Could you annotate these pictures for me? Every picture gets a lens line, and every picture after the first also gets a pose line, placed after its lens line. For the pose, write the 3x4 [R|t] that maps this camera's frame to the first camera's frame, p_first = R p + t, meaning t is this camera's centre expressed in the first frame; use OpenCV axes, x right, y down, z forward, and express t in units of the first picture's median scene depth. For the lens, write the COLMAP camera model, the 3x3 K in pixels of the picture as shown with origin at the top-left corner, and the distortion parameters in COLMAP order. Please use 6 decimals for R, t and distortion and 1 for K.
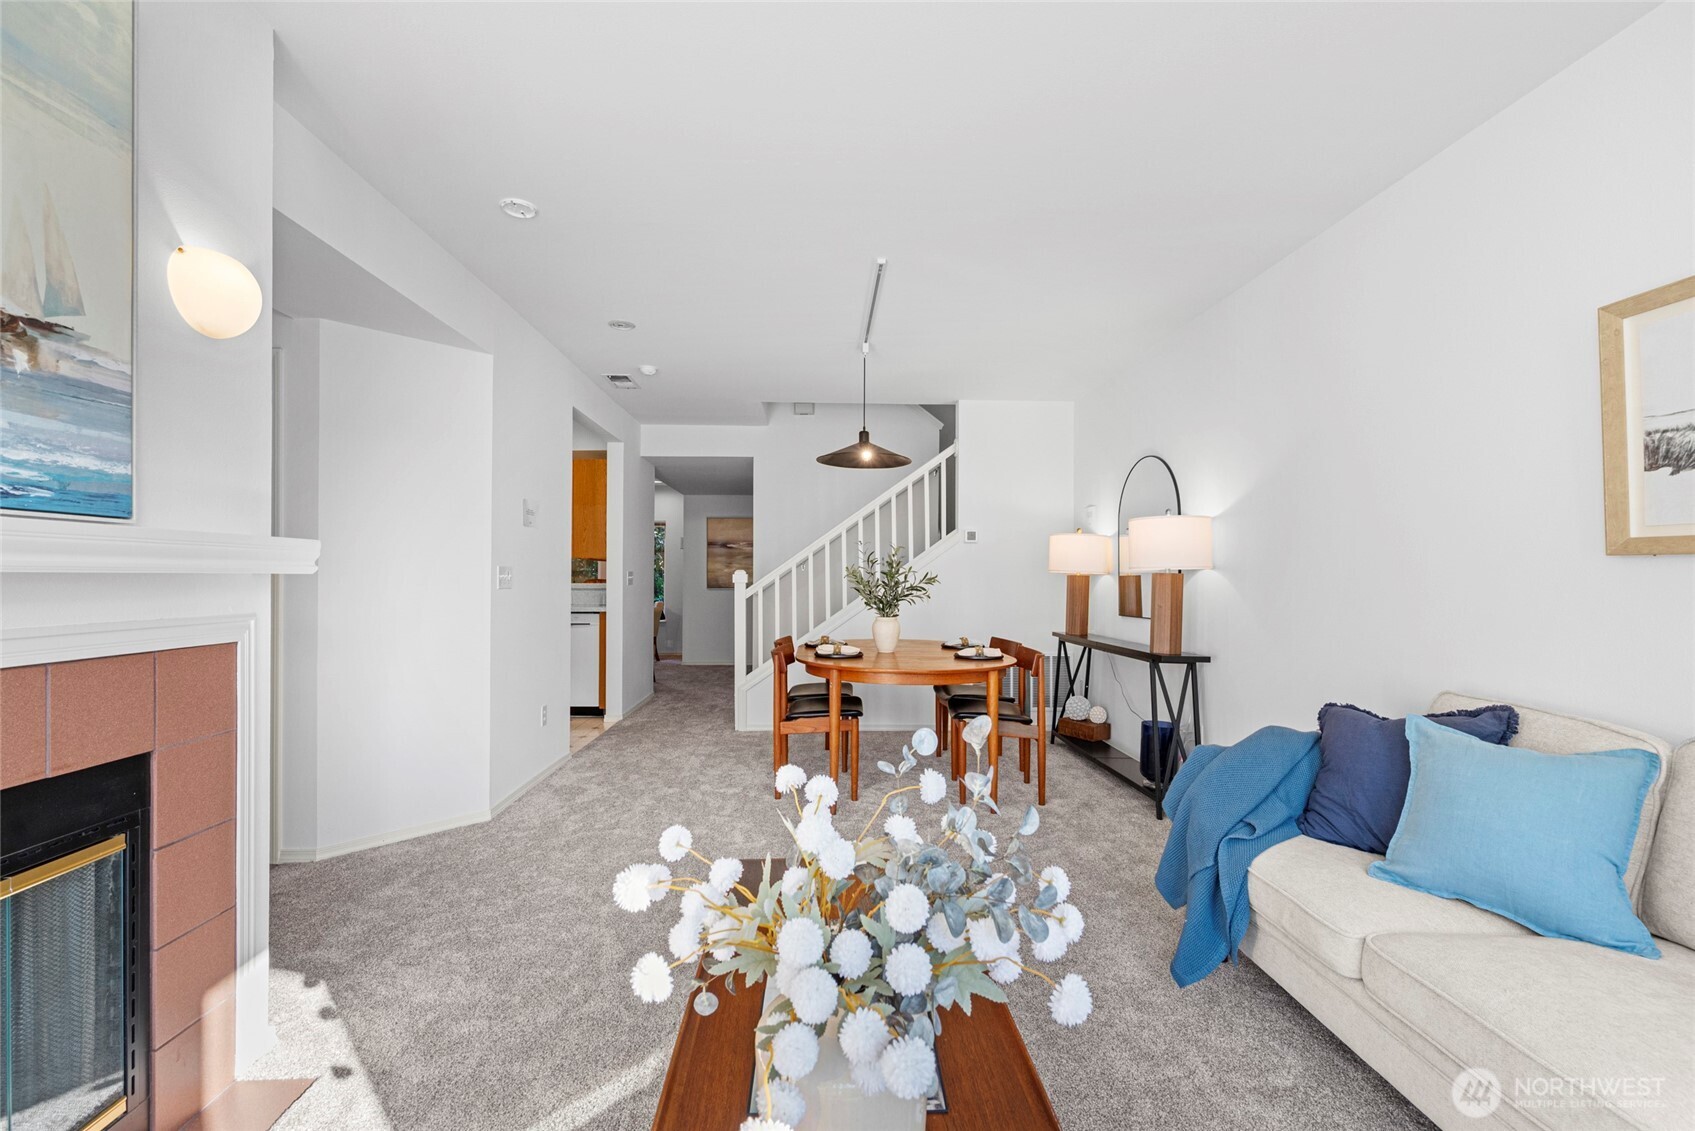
lens RADIAL K [[722.2, 0, 847.5], [0, 722.2, 565.5], [0, 0, 1]] dist [-0.000681, -0.000069]
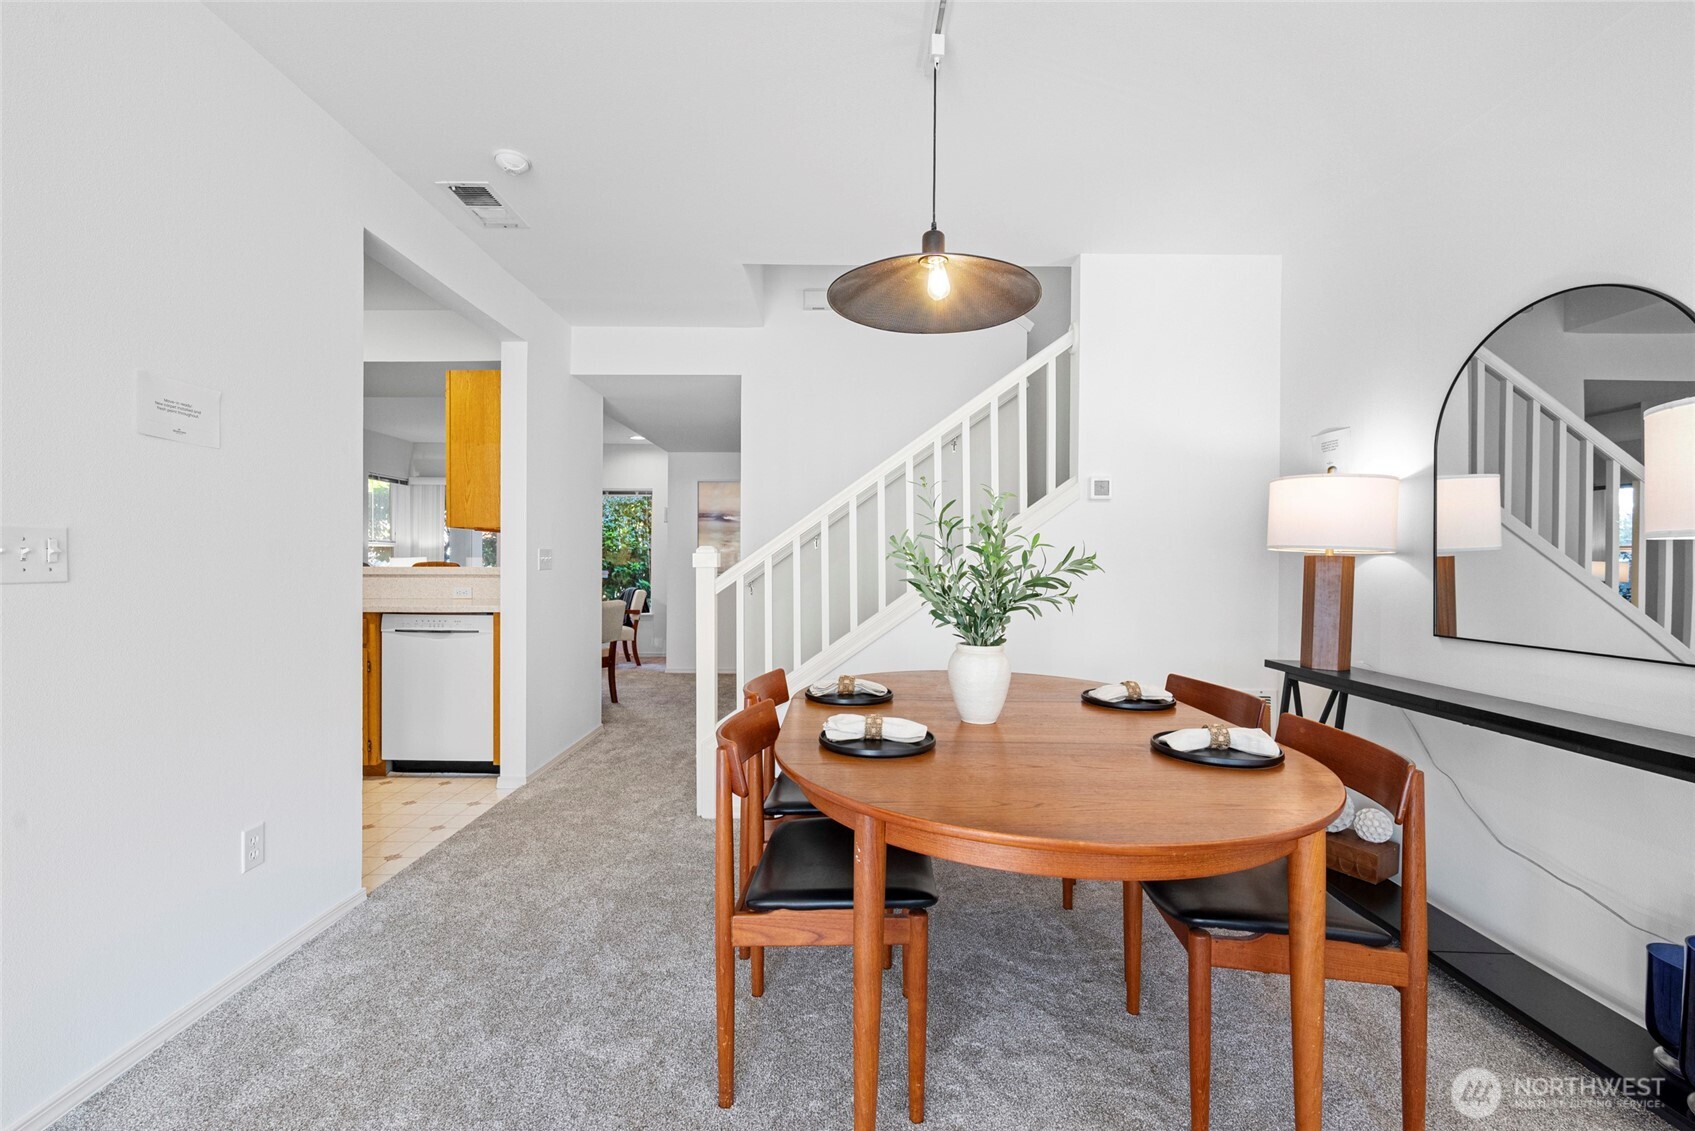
lens RADIAL K [[717.7, 0, 847.5], [0, 717.7, 565.5], [0, 0, 1]] dist [-0.000642, -0.000231]
pose [[0.999181, 0.003192, -0.040335, -0.010200], [-0.002281, 0.999742, 0.022617, 0.009891], [0.040396, -0.022506, 0.998930, 0.480179]]
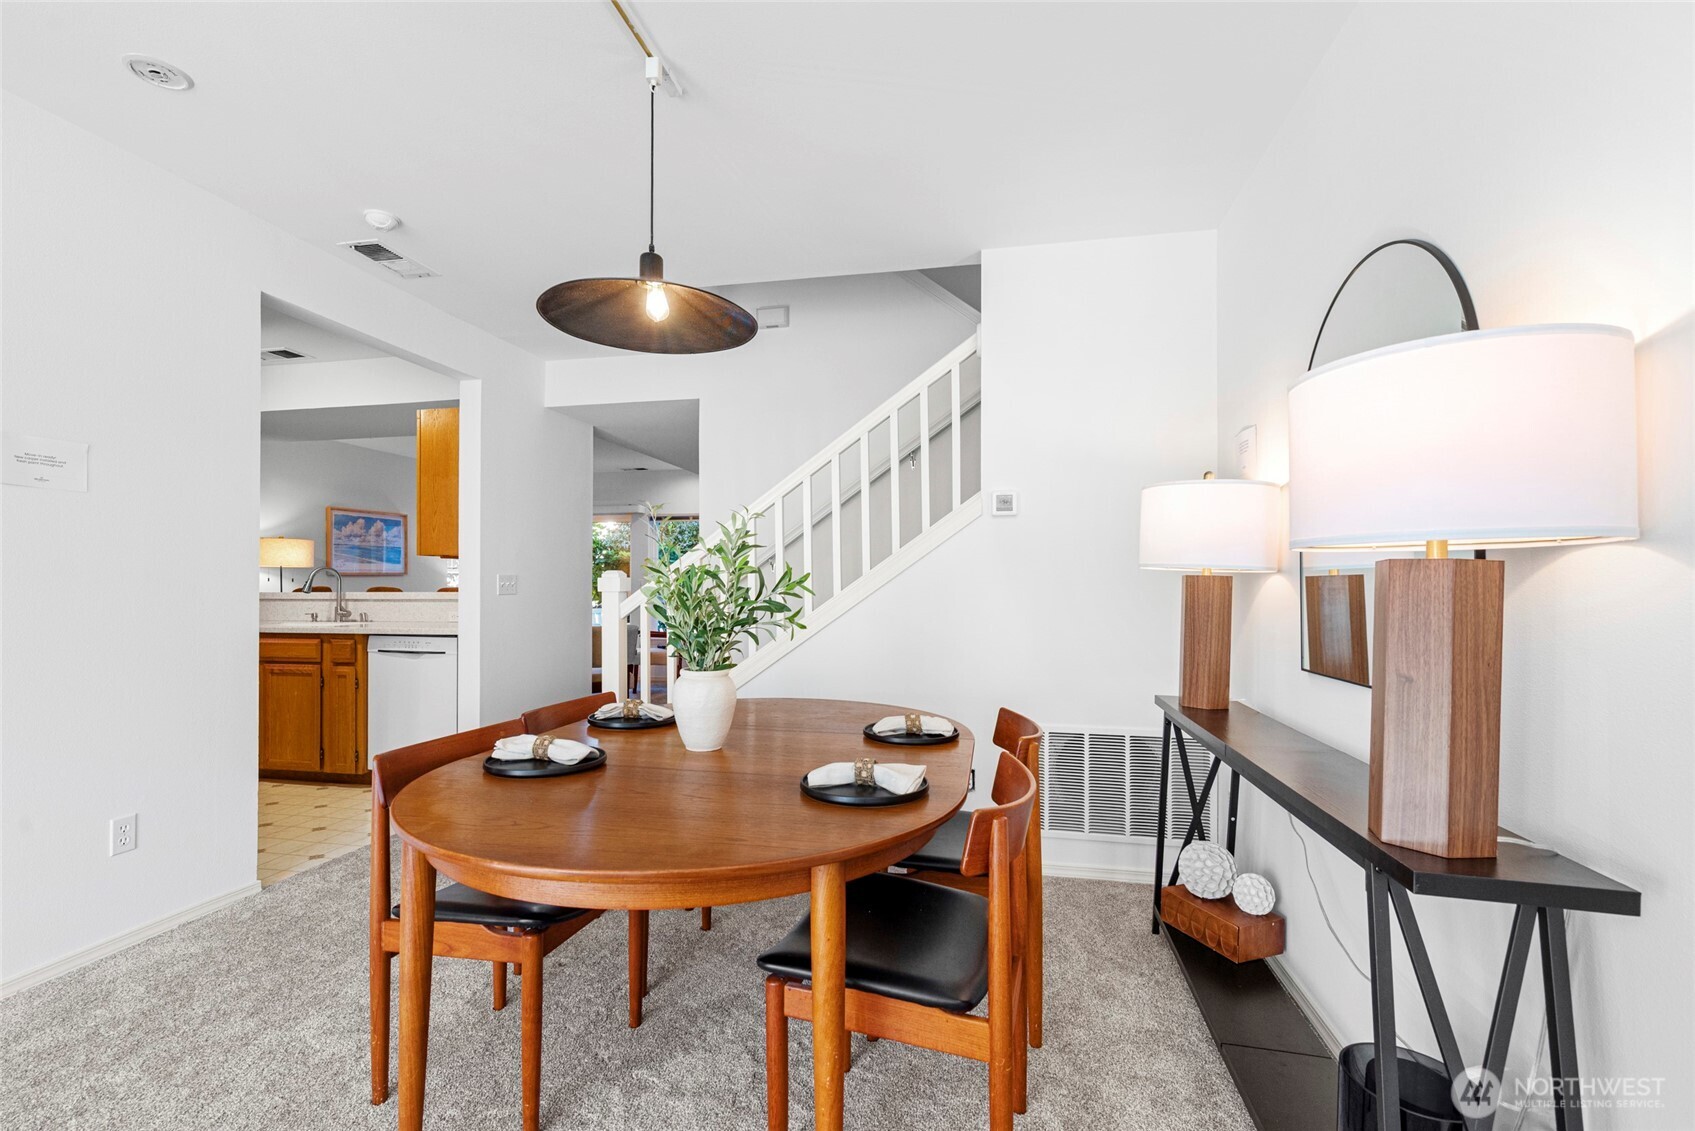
lens RADIAL K [[758.7, 0, 845.0], [0, 758.7, 577.5], [0, 0, 1]] dist [0.001468, 0.000529]
pose [[0.970378, -0.004801, -0.241545, 0.221157], [0.006453, 0.999961, 0.006047, 0.010865], [0.241507, -0.007427, 0.970371, 0.500717]]
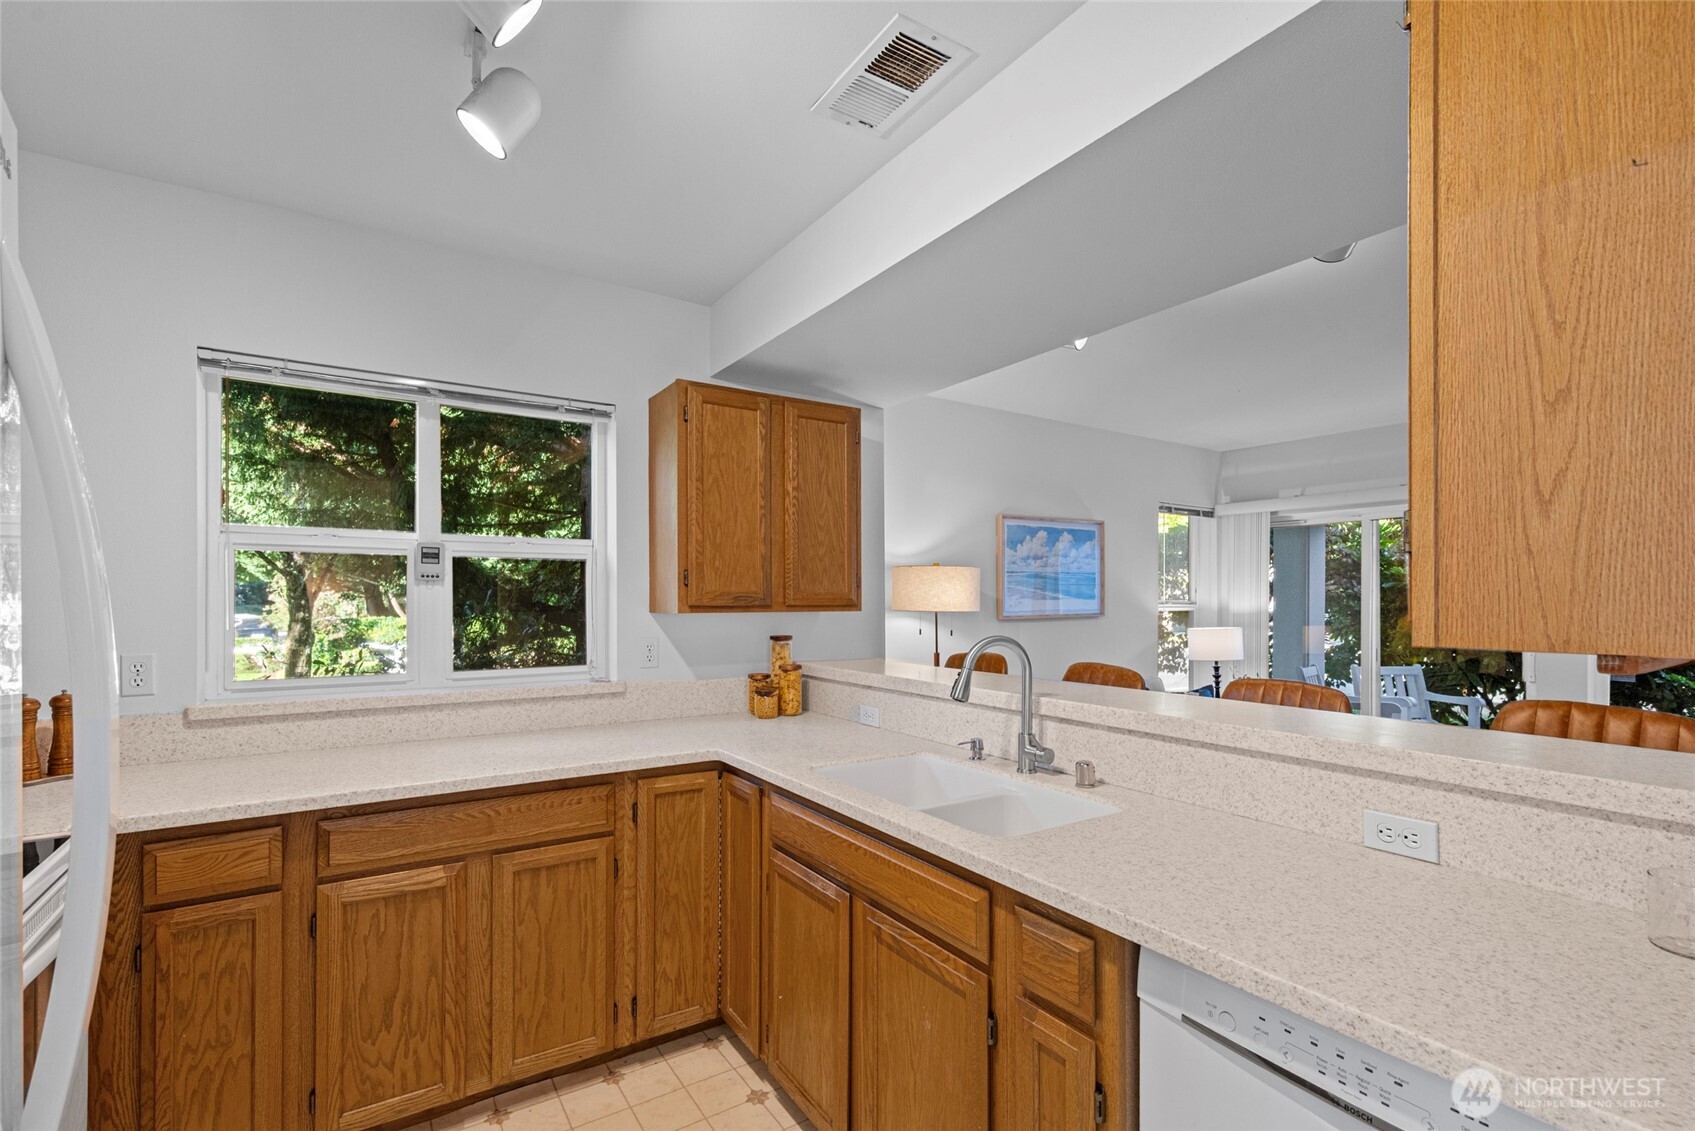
lens RADIAL K [[763.1, 0, 839.4], [0, 763.1, 599.9], [0, 0, 1]] dist [0.001026, 0.000134]
pose [[0.504292, 0.001192, -0.863532, -0.390931], [0.010969, 0.999910, 0.007786, -0.026748], [0.863463, -0.013398, 0.504233, 1.041100]]
